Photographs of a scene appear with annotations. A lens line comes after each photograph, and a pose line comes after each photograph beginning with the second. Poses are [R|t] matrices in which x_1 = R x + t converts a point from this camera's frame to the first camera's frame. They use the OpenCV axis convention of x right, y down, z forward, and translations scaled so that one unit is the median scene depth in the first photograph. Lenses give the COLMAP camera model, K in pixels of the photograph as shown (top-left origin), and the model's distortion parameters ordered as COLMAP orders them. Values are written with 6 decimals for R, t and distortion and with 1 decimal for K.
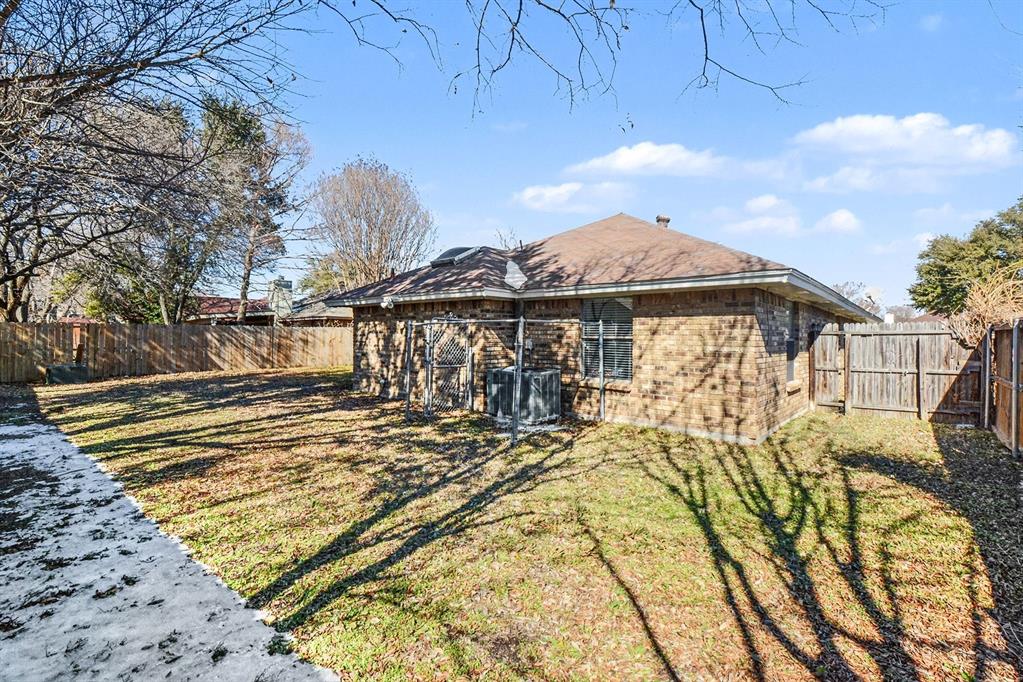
lens RADIAL K [[462.3, 0, 505.5], [0, 462.3, 333.3], [0, 0, 1]] dist [0.001529, -0.000408]
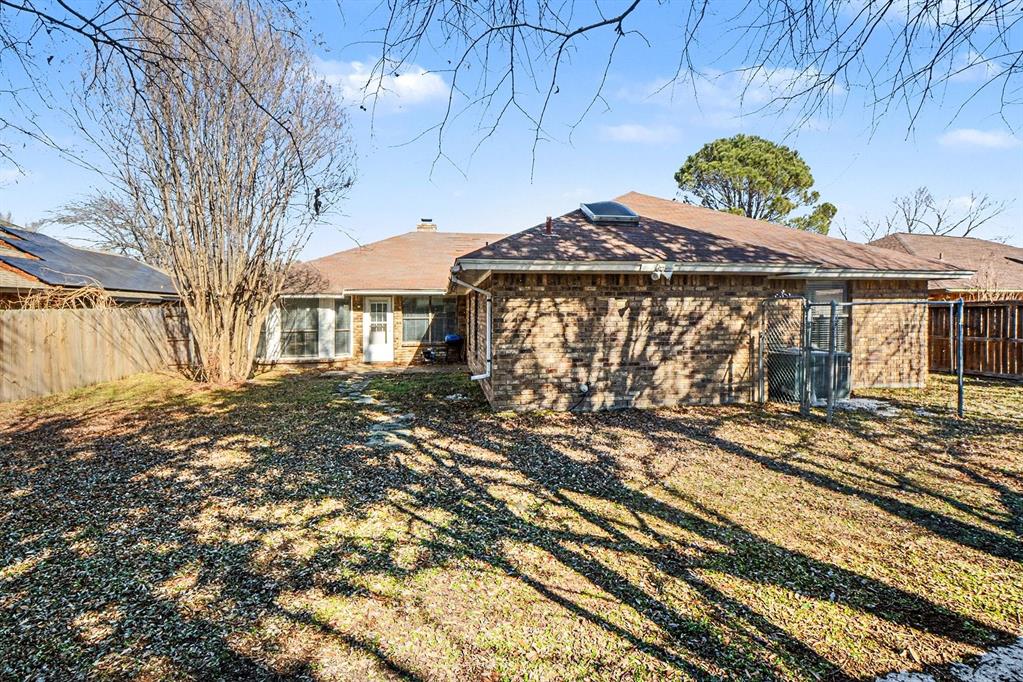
lens RADIAL K [[461.1, 0, 511.0], [0, 461.1, 338.3], [0, 0, 1]] dist [0.020112, -0.039575]
pose [[0.627003, -0.048132, 0.777529, -0.899582], [0.012666, 0.998587, 0.051602, -0.004233], [-0.778914, -0.022506, 0.626727, 0.705772]]
